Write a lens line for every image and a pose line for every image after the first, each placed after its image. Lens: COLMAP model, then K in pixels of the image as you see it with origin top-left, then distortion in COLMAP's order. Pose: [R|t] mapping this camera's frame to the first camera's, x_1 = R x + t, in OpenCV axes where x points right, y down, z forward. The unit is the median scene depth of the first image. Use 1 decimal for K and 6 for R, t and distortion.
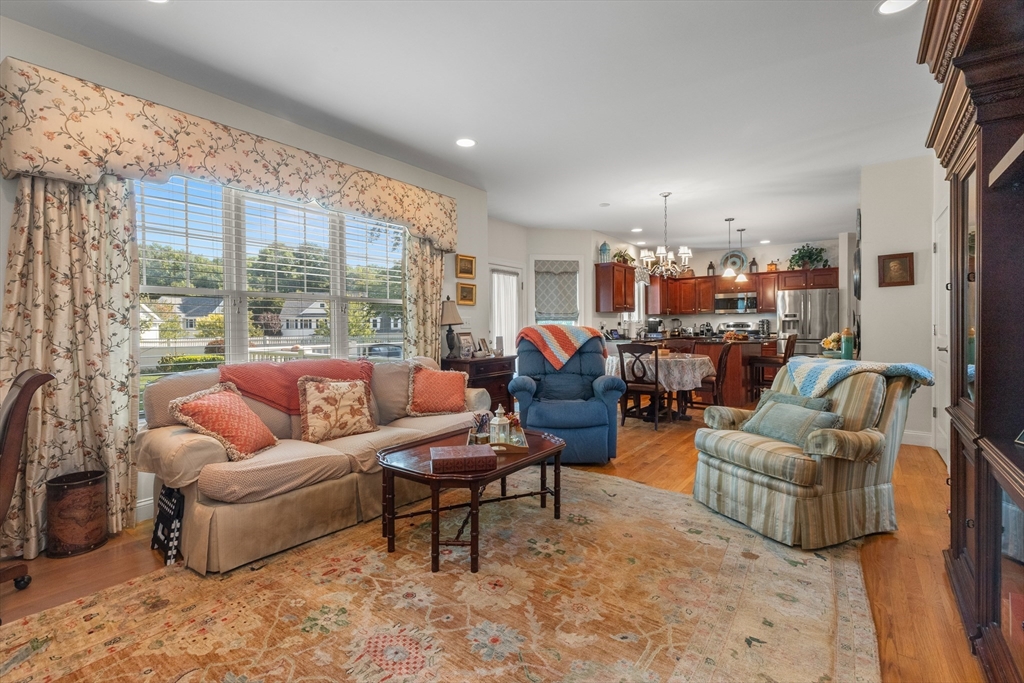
lens RADIAL K [[464.3, 0, 512.9], [0, 464.3, 336.5], [0, 0, 1]] dist [0.003192, 0.000060]
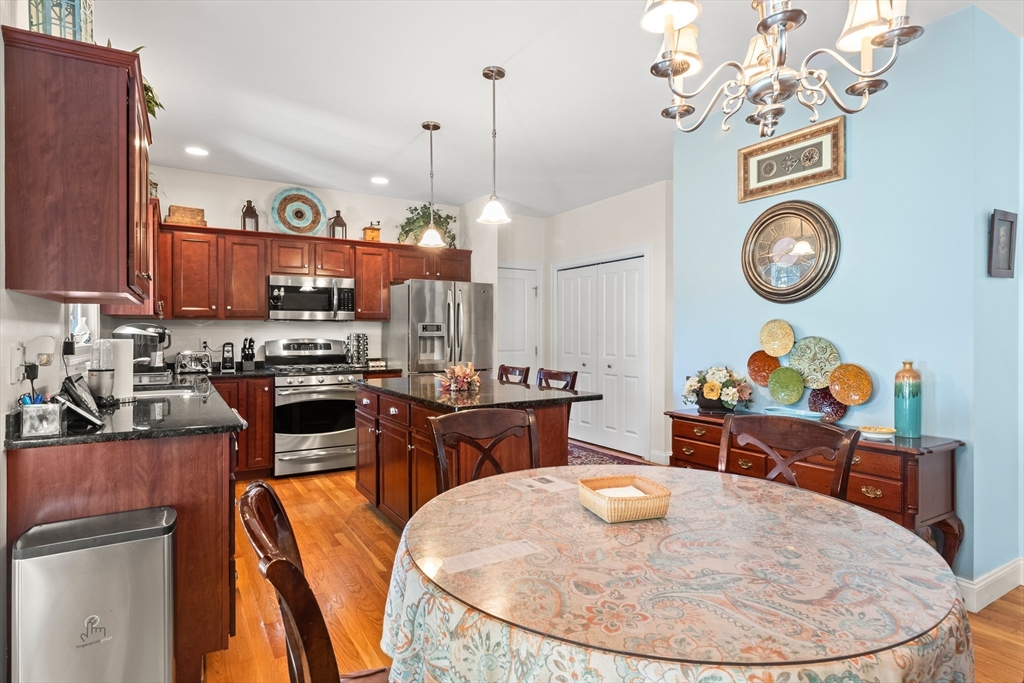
lens RADIAL K [[551.6, 0, 512.6], [0, 551.6, 335.6], [0, 0, 1]] dist [0.000610, 0.000711]
pose [[0.382146, 0.006683, 0.924078, 0.047090], [0.017842, 0.999734, -0.014609, -0.024289], [-0.923930, 0.022070, 0.381925, 0.658689]]
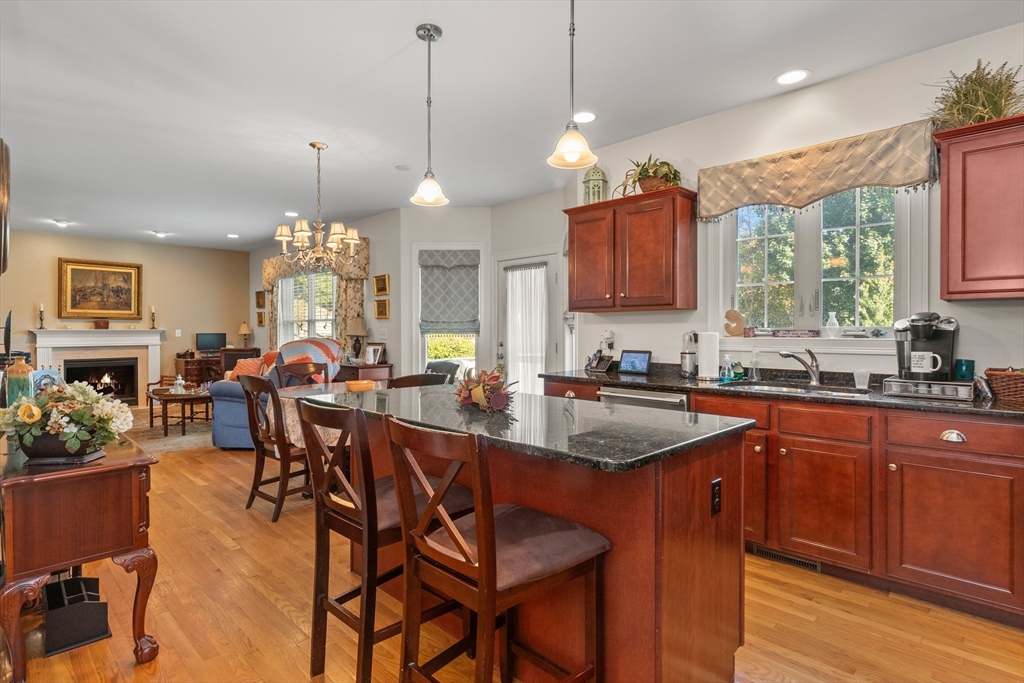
lens RADIAL K [[518.2, 0, 511.4], [0, 518.2, 328.0], [0, 0, 1]] dist [-0.002032, -0.000301]
pose [[-0.150378, 0.002920, -0.988624, 0.669048], [-0.018441, 0.999813, 0.005759, -0.034370], [0.988457, 0.019097, -0.150296, 0.901833]]
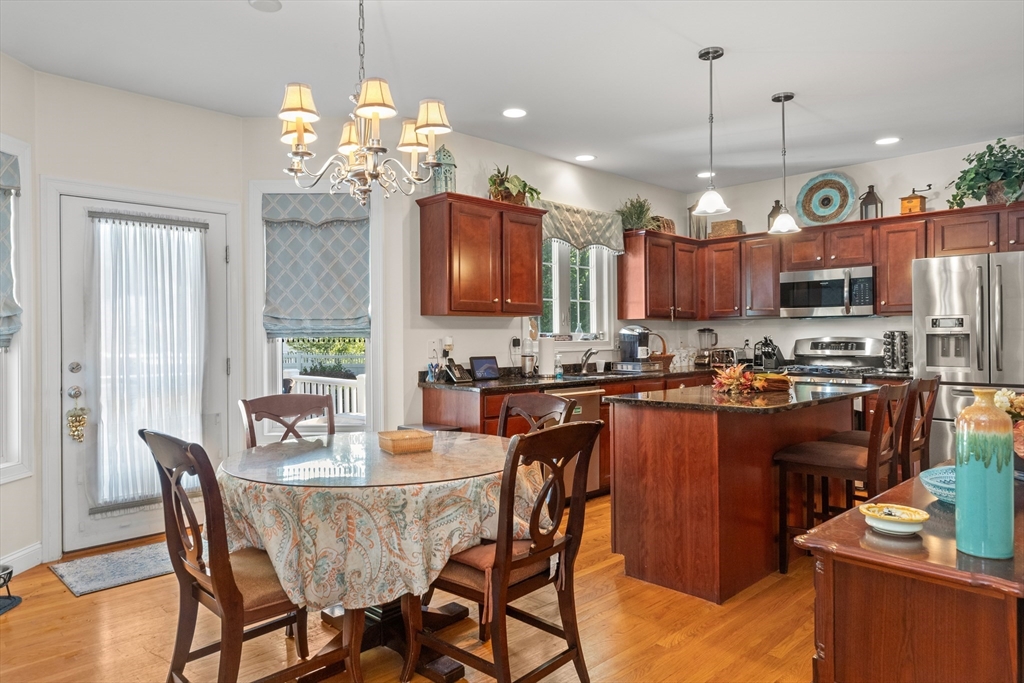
lens RADIAL K [[660.8, 0, 511.5], [0, 660.8, 339.4], [0, 0, 1]] dist [0.005512, -0.001882]
pose [[0.986919, 0.001303, -0.161212, 0.320139], [-0.003467, 0.999908, -0.013141, -0.021538], [0.161180, 0.013528, 0.986832, 0.387224]]
